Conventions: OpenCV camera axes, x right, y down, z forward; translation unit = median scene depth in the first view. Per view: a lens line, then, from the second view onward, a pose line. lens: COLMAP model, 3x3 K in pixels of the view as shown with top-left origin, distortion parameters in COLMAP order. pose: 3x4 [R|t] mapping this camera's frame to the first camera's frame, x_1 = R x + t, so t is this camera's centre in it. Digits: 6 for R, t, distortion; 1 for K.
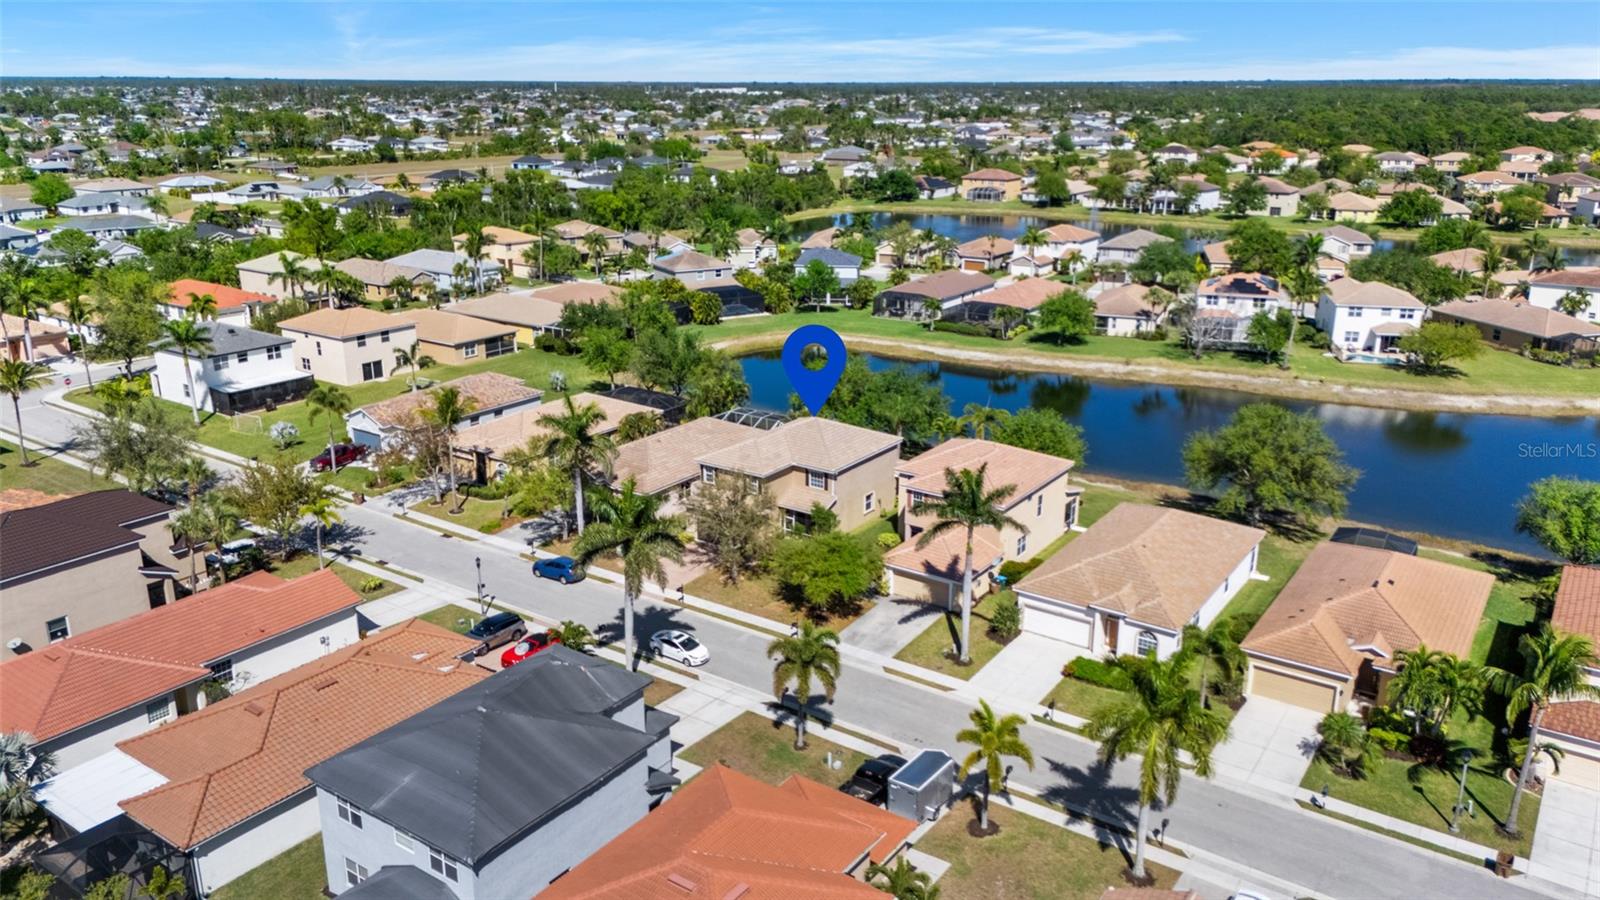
lens RADIAL K [[1170.1, 0, 800.0], [0, 1170.1, 450.0], [0, 0, 1]] dist [0.096774, -0.106341]
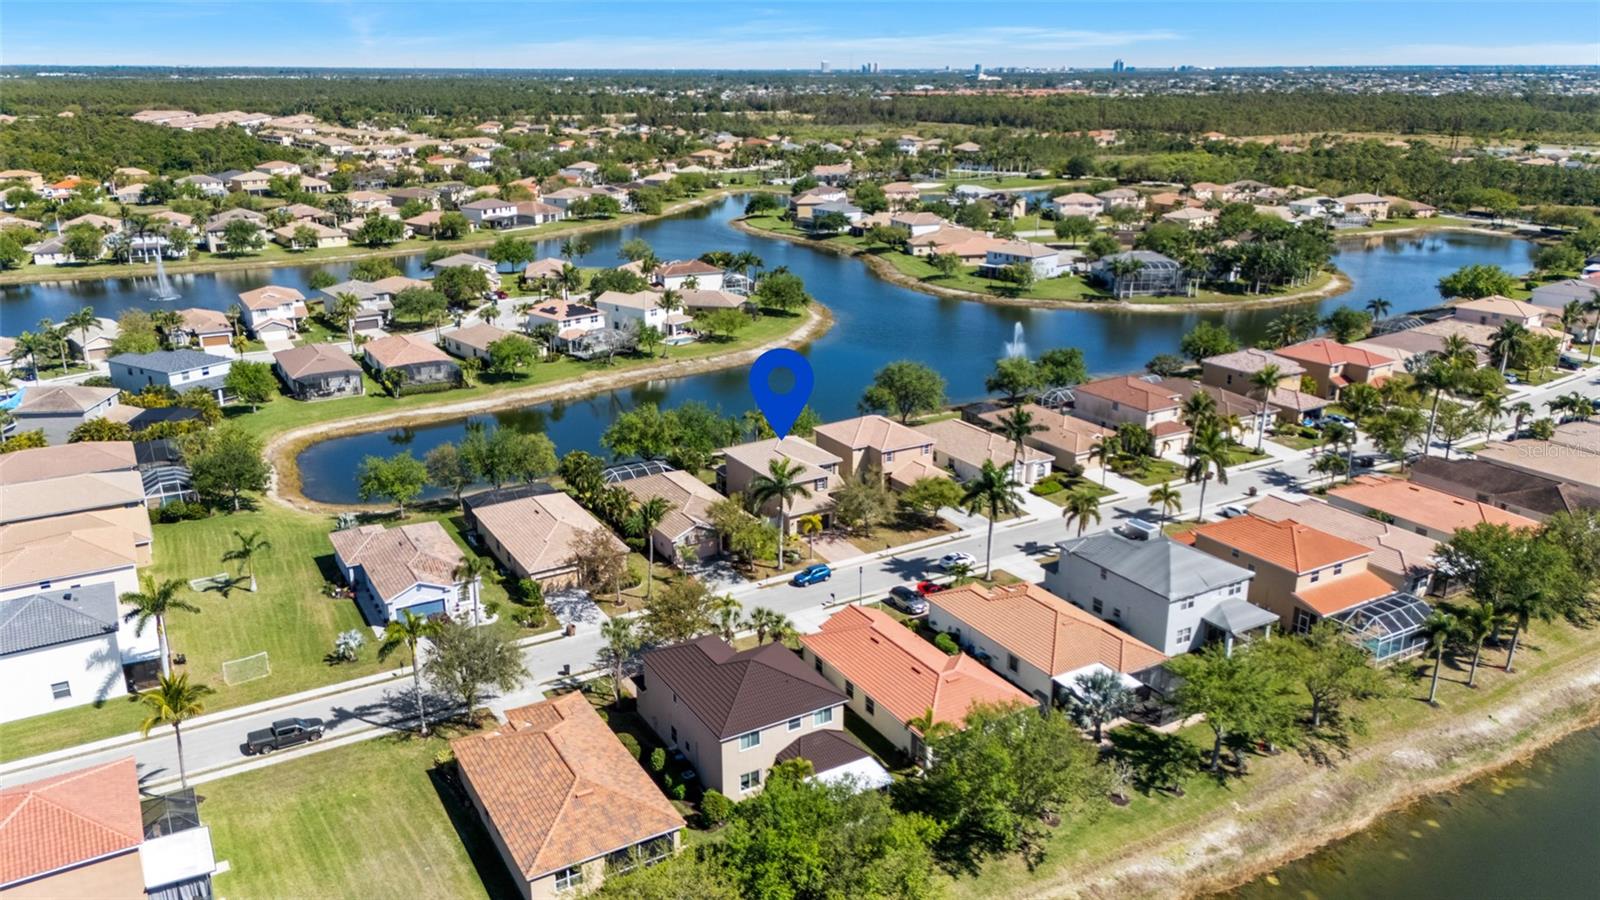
lens RADIAL K [[1170.1, 0, 800.0], [0, 1170.1, 450.0], [0, 0, 1]] dist [0.096774, -0.106341]
pose [[0.416051, -0.283485, 0.864024, -0.773972], [0.272890, 0.945294, 0.178746, -0.166459], [-0.867429, 0.161416, 0.470651, 0.179916]]
